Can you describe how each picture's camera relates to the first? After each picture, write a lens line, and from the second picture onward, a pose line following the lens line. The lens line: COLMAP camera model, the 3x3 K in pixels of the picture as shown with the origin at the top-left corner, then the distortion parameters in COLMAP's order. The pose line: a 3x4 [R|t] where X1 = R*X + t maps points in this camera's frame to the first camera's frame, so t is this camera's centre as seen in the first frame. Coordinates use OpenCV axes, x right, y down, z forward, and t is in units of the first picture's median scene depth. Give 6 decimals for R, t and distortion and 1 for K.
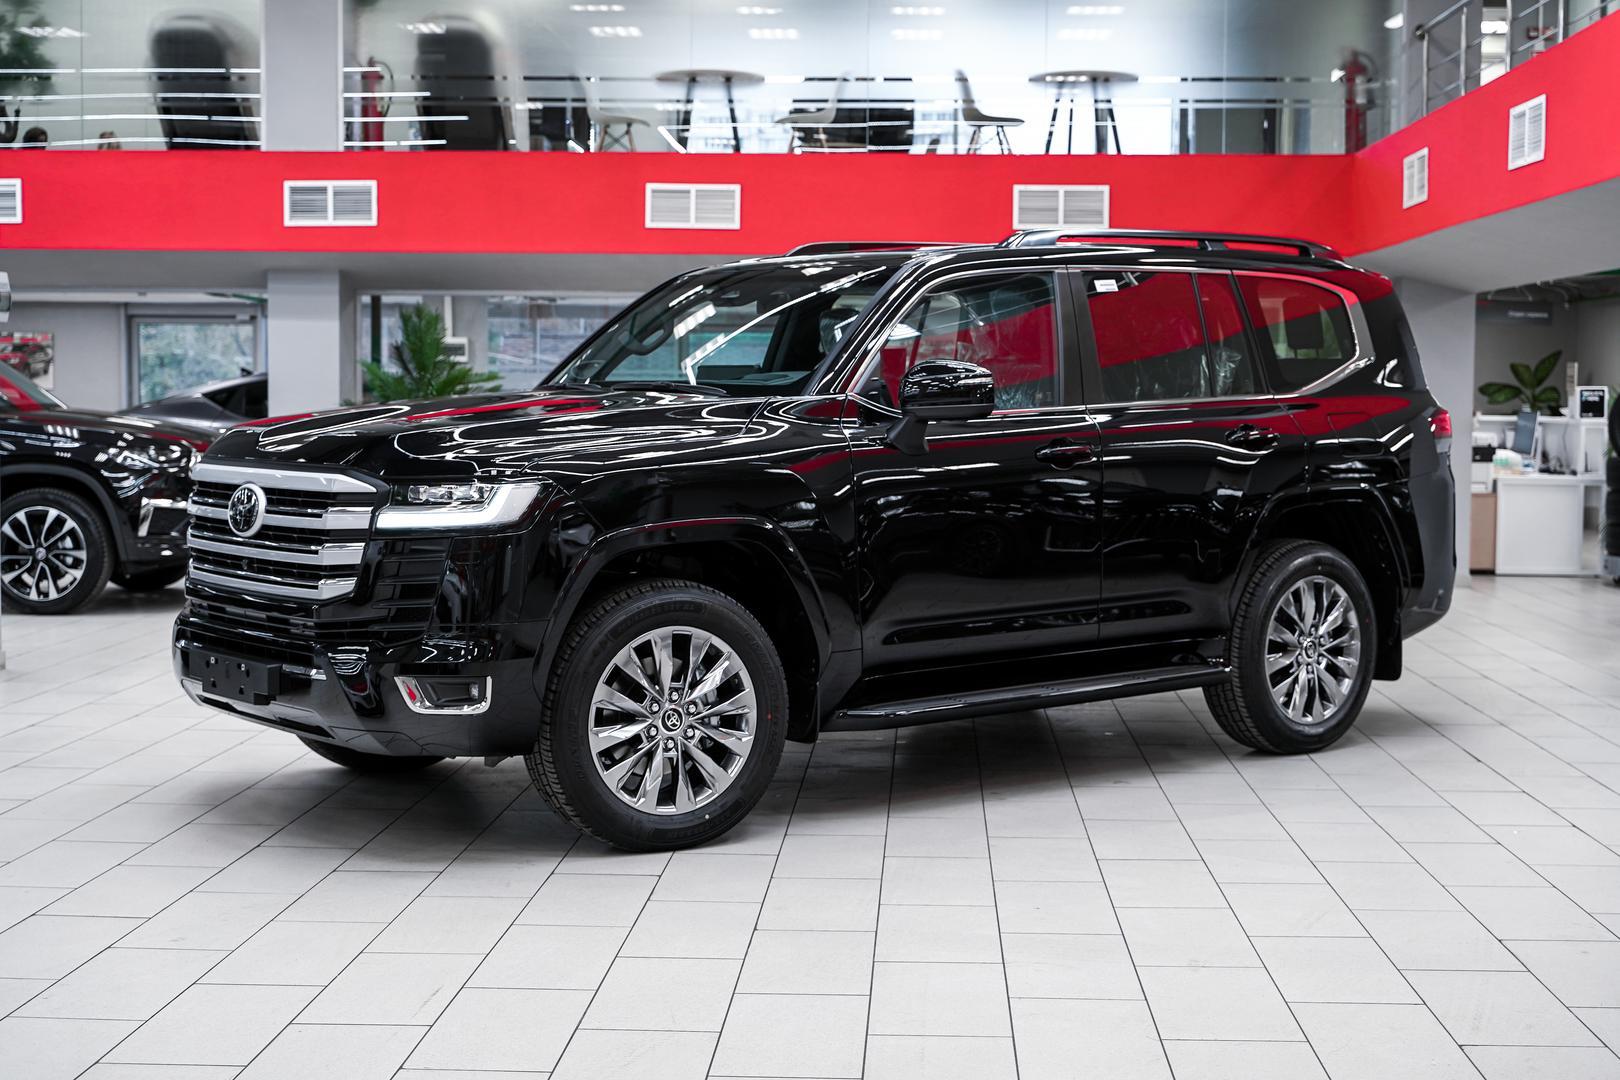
lens RADIAL K [[2316.4, 0, 822.1], [0, 2316.4, 529.5], [0, 0, 1]] dist [0.013183, 0.000000]
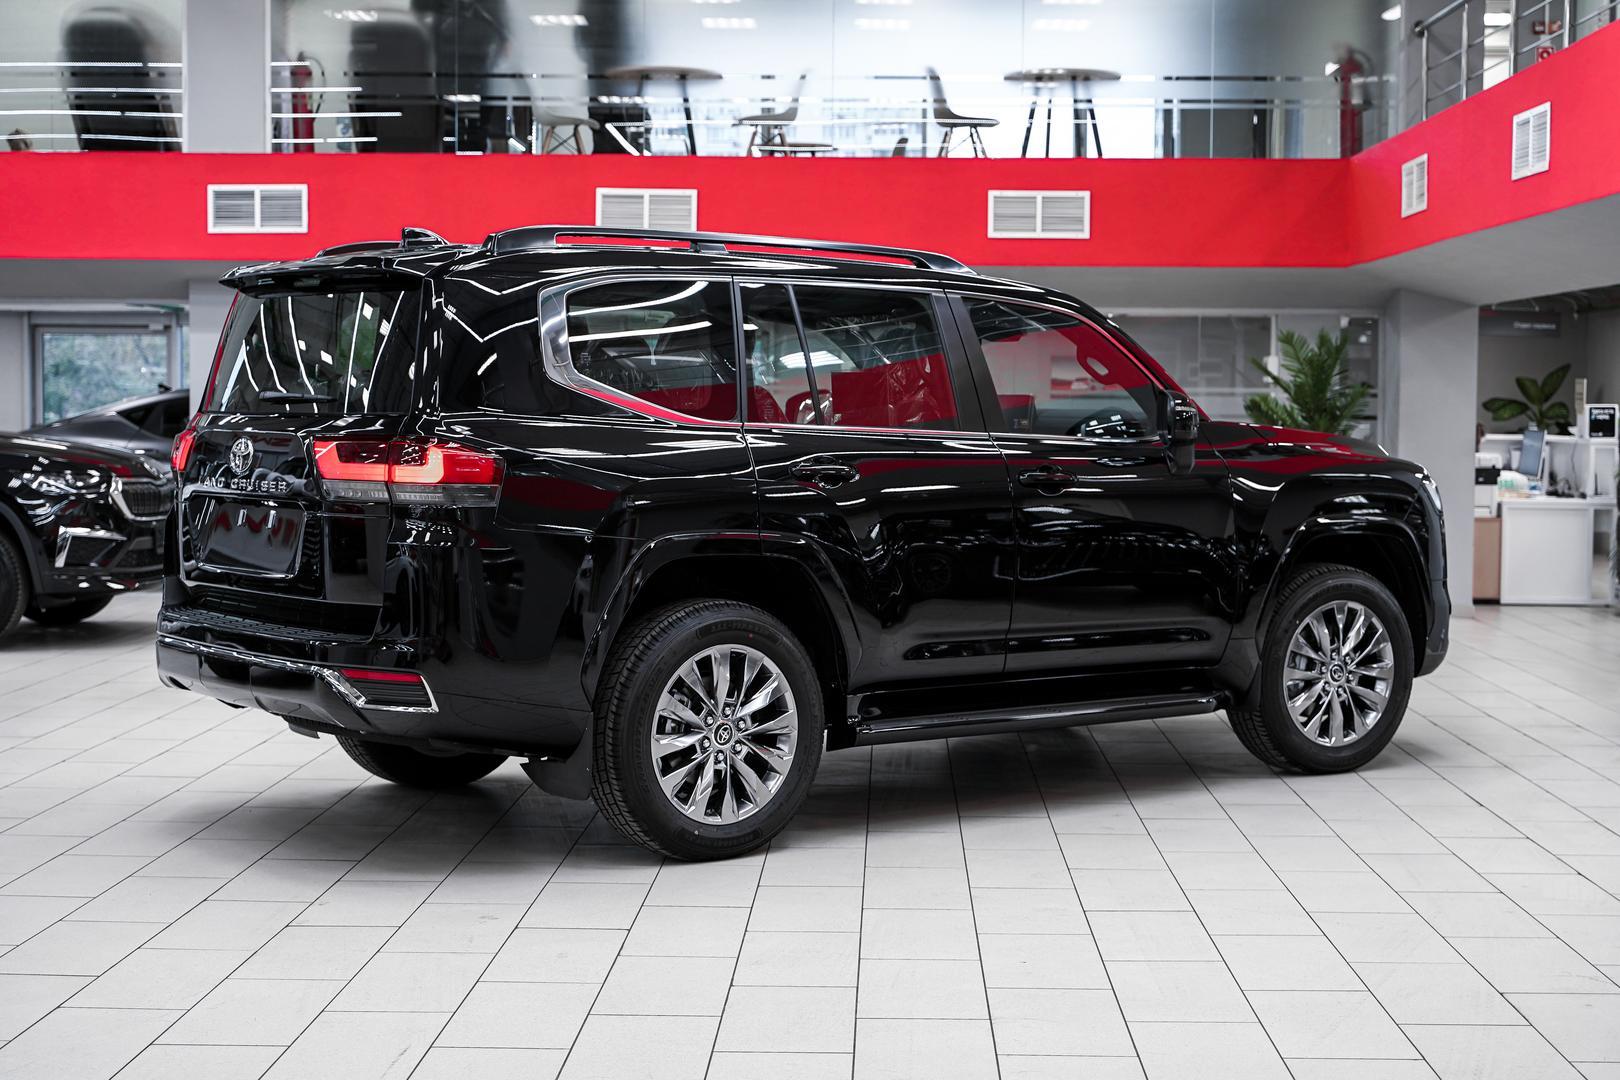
lens RADIAL K [[2513.2, 0, 821.1], [0, 2513.2, 536.3], [0, 0, 1]] dist [0.026003, 0.000000]
pose [[0.999832, -0.001134, 0.018281, -0.006707], [0.001233, 0.999985, -0.005414, -0.005180], [-0.018275, 0.005436, 0.999818, -0.029412]]
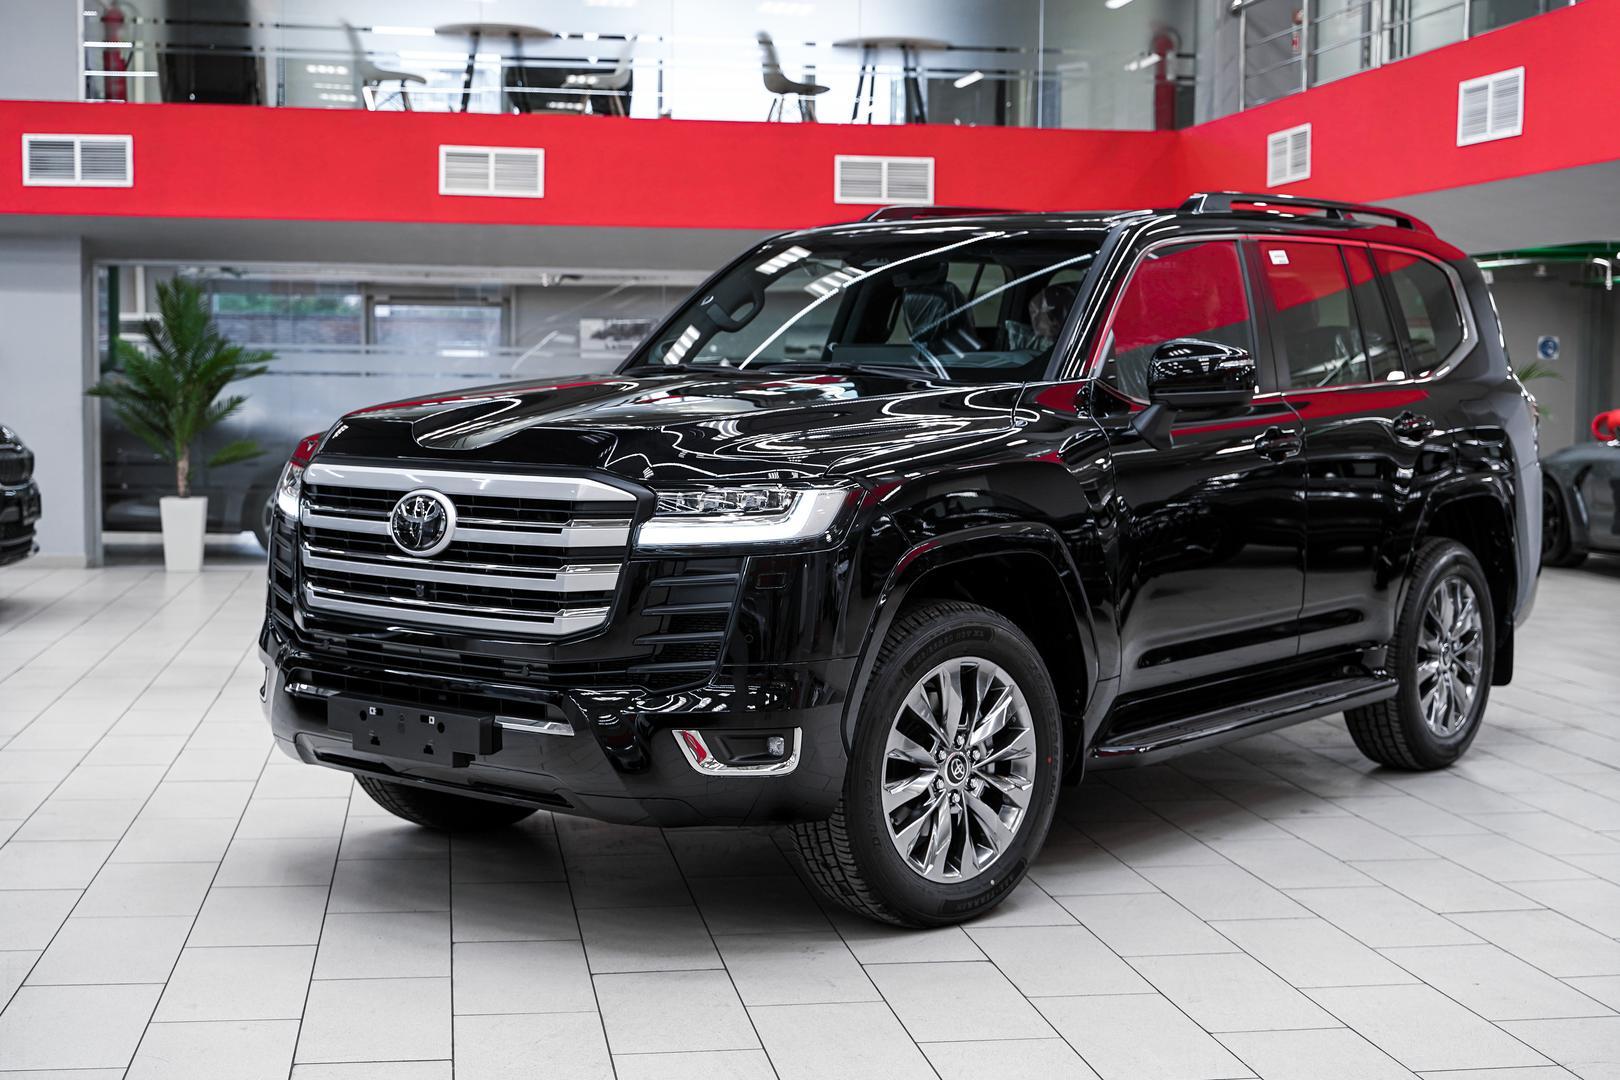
lens RADIAL K [[2290.4, 0, 799.5], [0, 2290.4, 541.9], [0, 0, 1]] dist [0.009235, 0.000000]
pose [[0.980003, -0.012925, 0.198563, -0.204480], [0.010108, 0.999834, 0.015192, -0.009200], [-0.198727, -0.012881, 0.979970, 0.146103]]
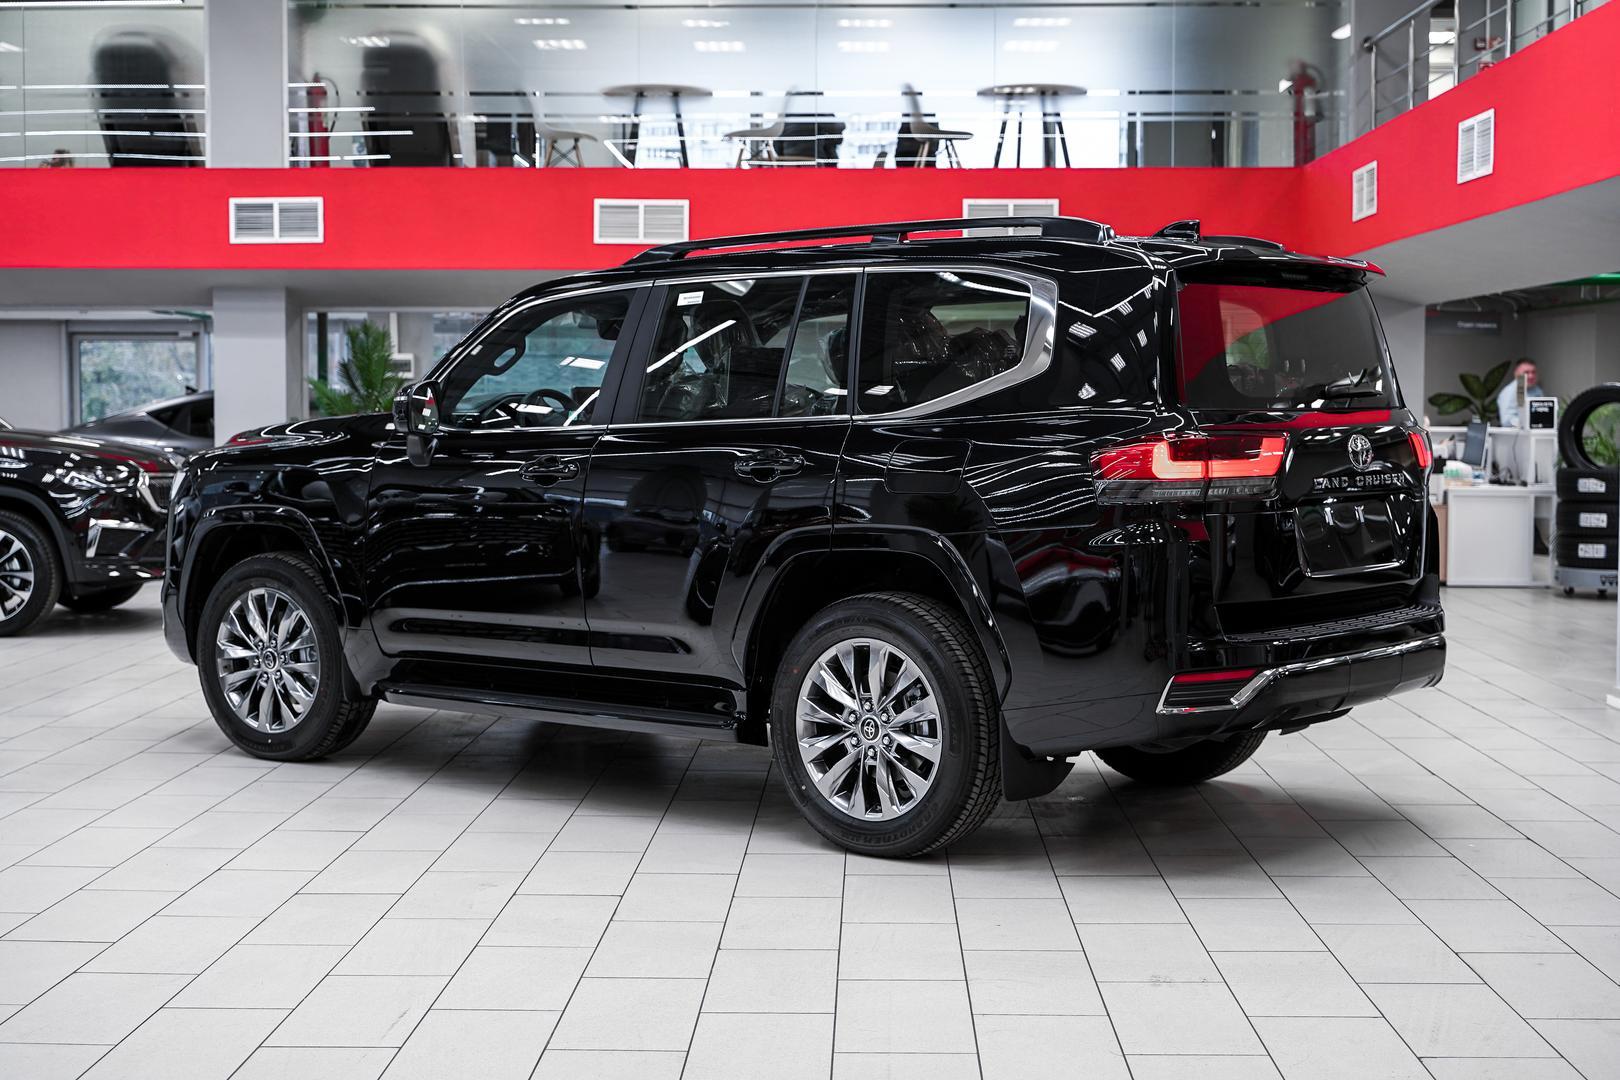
lens RADIAL K [[2338.1, 0, 798.9], [0, 2338.1, 536.0], [0, 0, 1]] dist [0.019034, 0.000000]
pose [[0.999891, -0.006257, 0.013409, -0.004100], [0.006291, 0.999977, -0.002545, -0.002403], [-0.013393, 0.002629, 0.999907, -0.010494]]
